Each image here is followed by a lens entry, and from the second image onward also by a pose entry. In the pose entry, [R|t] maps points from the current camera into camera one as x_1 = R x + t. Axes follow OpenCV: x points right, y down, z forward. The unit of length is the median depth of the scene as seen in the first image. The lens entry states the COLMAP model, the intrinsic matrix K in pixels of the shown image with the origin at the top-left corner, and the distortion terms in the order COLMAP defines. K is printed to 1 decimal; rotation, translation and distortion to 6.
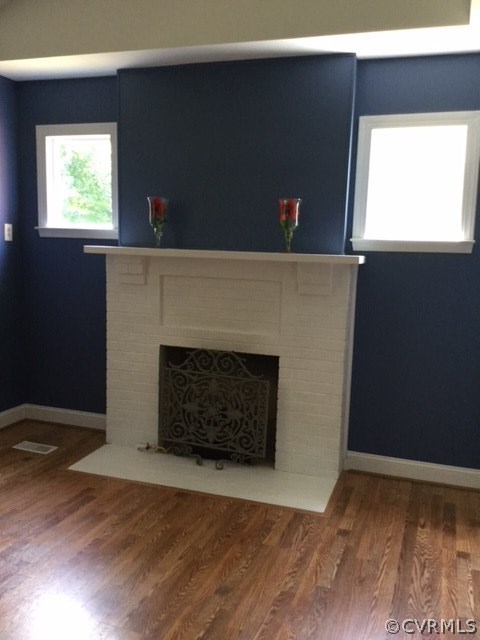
lens RADIAL K [[592.0, 0, 240.0], [0, 592.0, 320.0], [0, 0, 1]] dist [0.068518, -0.017519]
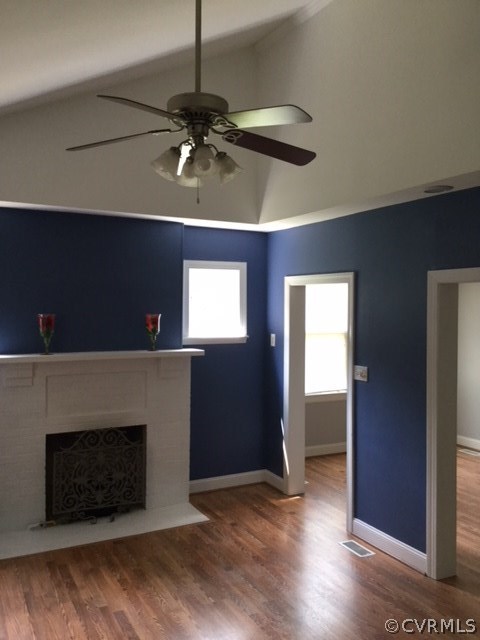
lens RADIAL K [[592.0, 0, 240.0], [0, 592.0, 320.0], [0, 0, 1]] dist [0.068518, -0.017519]
pose [[0.689854, -0.044881, 0.722556, -0.760865], [0.116204, 0.992000, -0.049327, -0.086160], [-0.714561, 0.117992, 0.689550, -0.141999]]
